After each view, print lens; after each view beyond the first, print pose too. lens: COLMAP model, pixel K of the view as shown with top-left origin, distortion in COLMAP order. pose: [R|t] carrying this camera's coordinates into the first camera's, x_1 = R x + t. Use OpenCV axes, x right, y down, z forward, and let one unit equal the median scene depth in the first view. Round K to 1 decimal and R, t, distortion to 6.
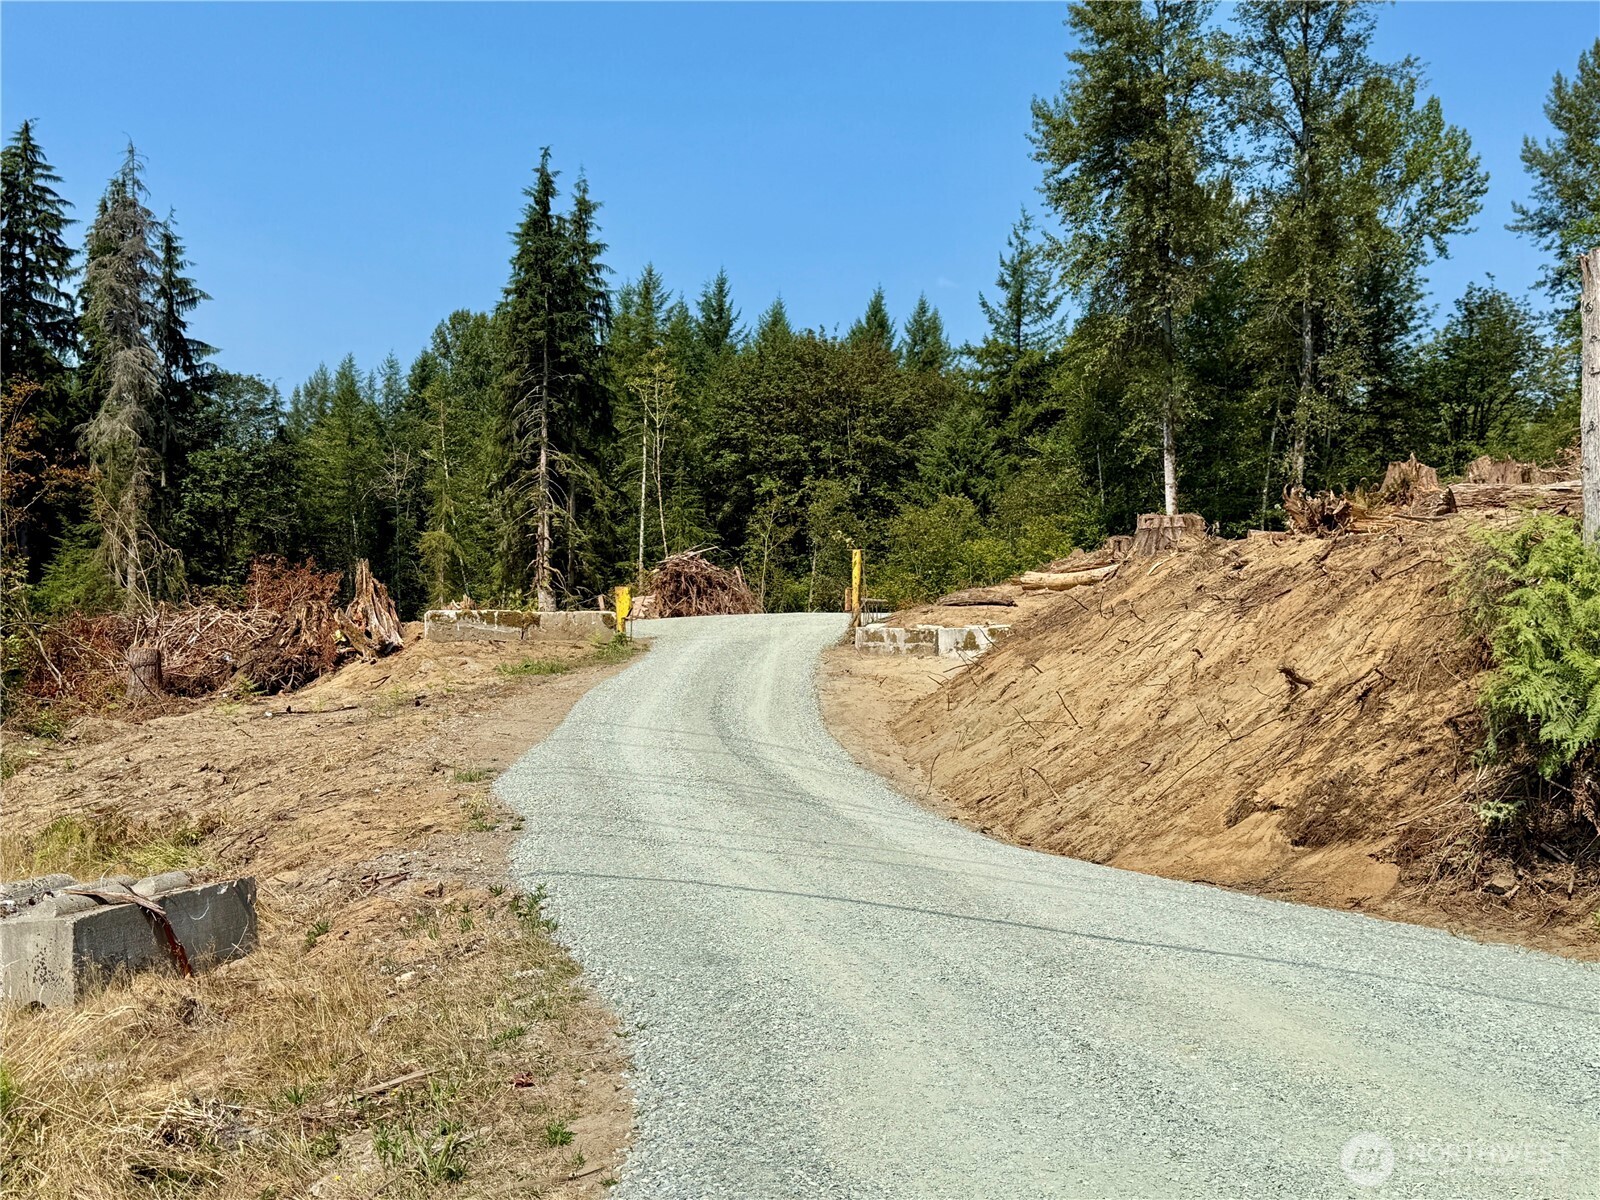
lens RADIAL K [[1886.1, 0, 800.0], [0, 1886.1, 600.0], [0, 0, 1]] dist [0.208927, -0.515199]
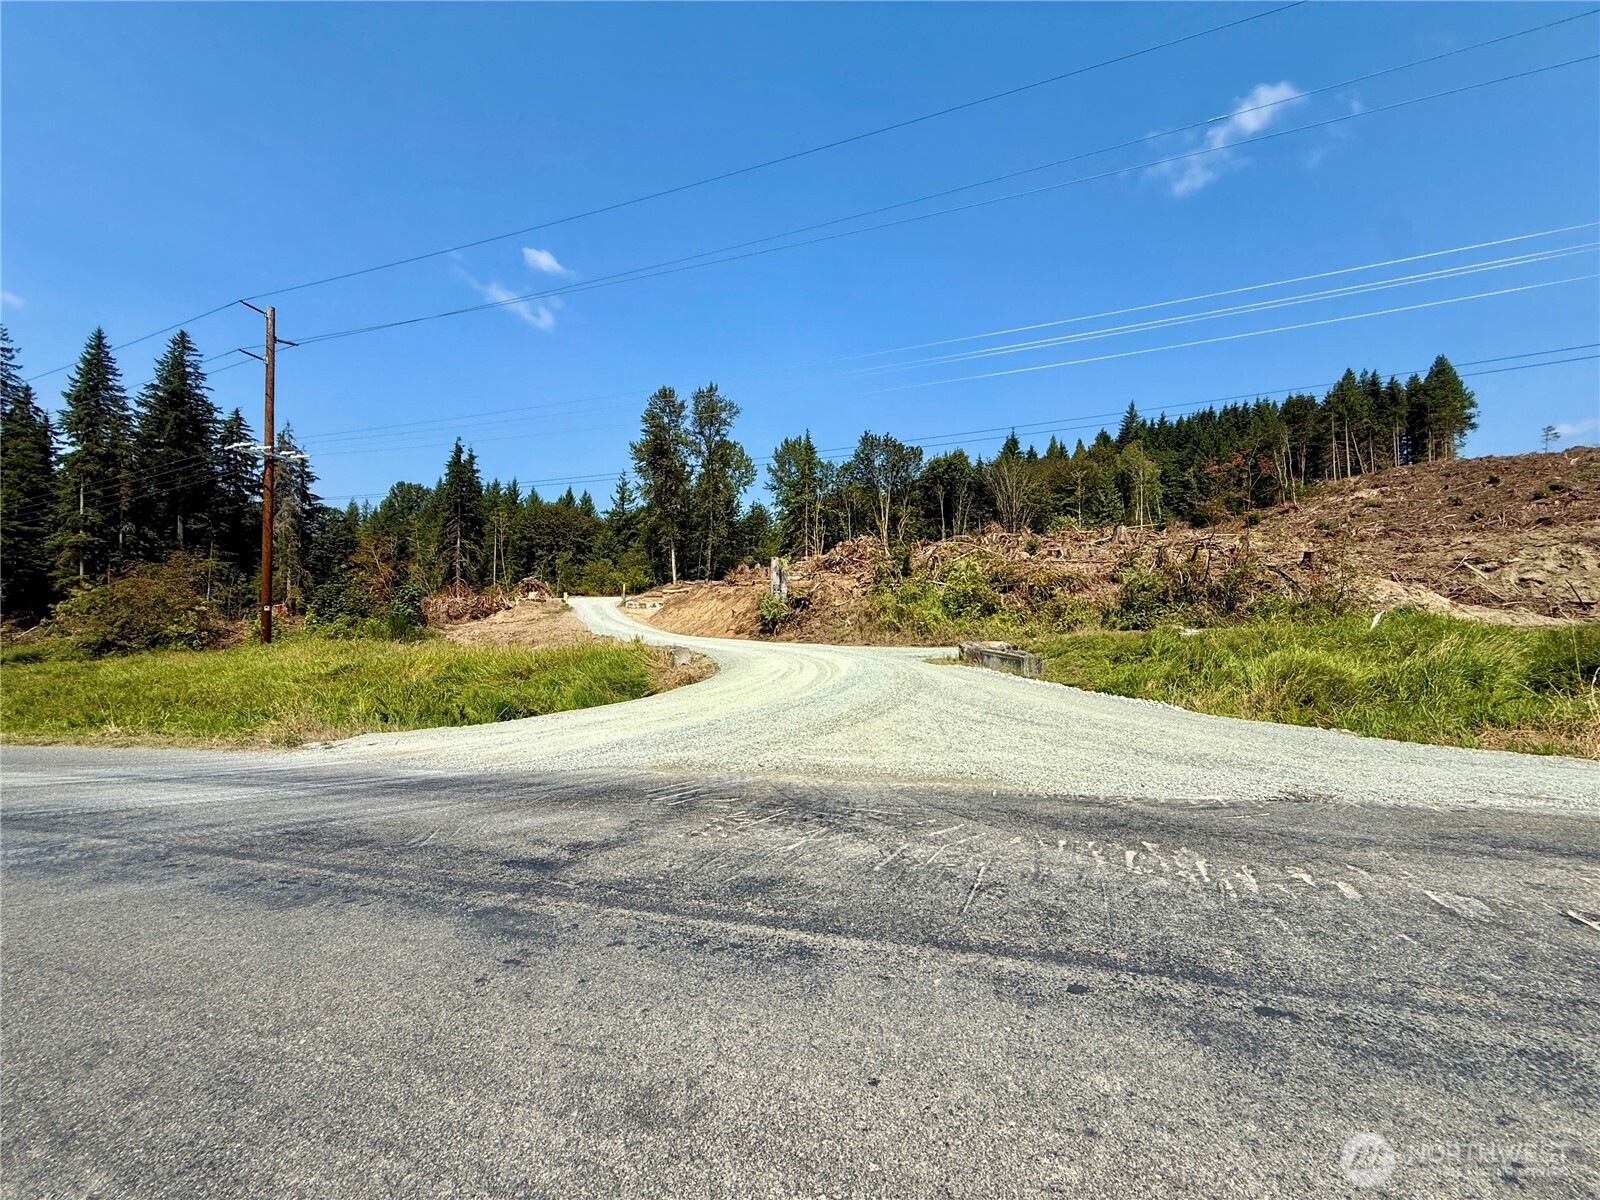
lens RADIAL K [[642.9, 0, 794.5], [0, 642.9, 602.8], [0, 0, 1]] dist [0.002652, 0.000190]
pose [[0.920548, -0.003246, 0.390616, -0.045473], [-0.005492, 0.999759, 0.021251, -0.004315], [-0.390591, -0.021708, 0.920308, -0.124644]]
